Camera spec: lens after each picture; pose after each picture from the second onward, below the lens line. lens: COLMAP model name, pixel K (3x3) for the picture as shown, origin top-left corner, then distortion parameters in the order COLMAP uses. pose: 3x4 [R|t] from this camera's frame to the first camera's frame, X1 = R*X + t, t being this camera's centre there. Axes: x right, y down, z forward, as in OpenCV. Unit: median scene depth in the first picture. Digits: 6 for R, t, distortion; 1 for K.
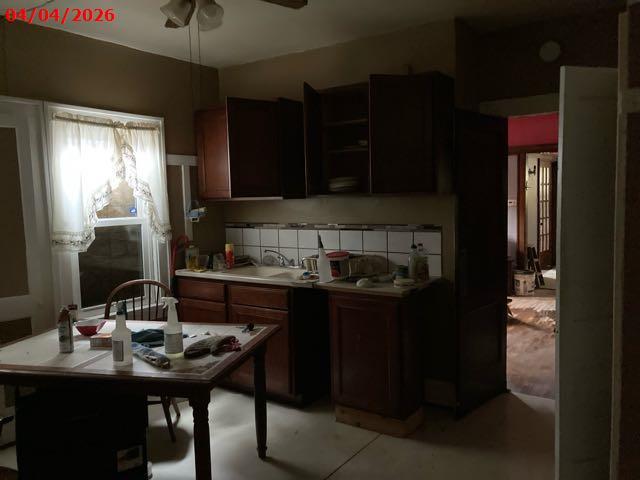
lens RADIAL K [[523.1, 0, 316.5], [0, 523.1, 240.4], [0, 0, 1]] dist [0.015089, -0.003488]
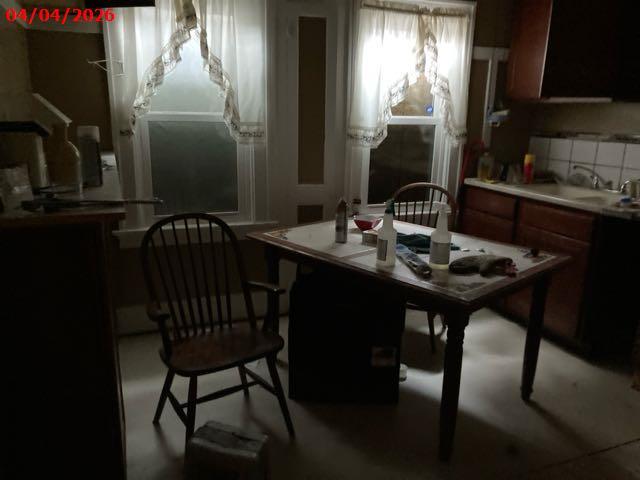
lens RADIAL K [[523.1, 0, 316.5], [0, 523.1, 240.4], [0, 0, 1]] dist [0.015089, -0.003488]
pose [[0.836581, 0.176939, -0.518483, 0.011398], [-0.090023, 0.977942, 0.188482, 0.015500], [0.540397, -0.111005, 0.834056, 0.088817]]
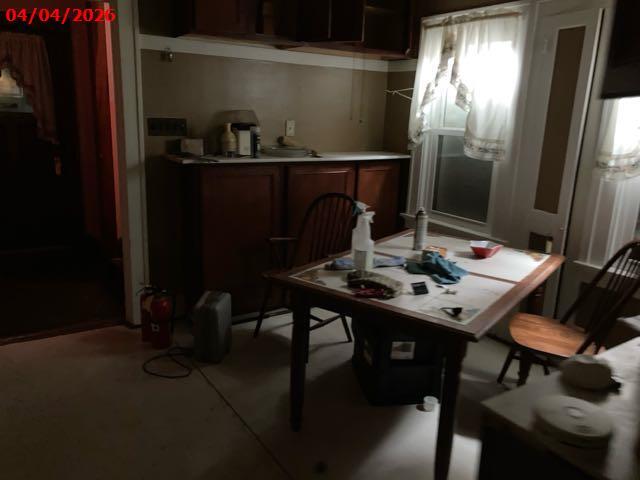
lens RADIAL K [[521.3, 0, 326.3], [0, 521.3, 239.8], [0, 0, 1]] dist [0.024697, -0.009091]
pose [[-0.363858, 0.240635, -0.899835, 0.421291], [-0.111172, 0.947929, 0.298450, -0.080871], [0.924796, 0.208630, -0.318159, 0.868424]]
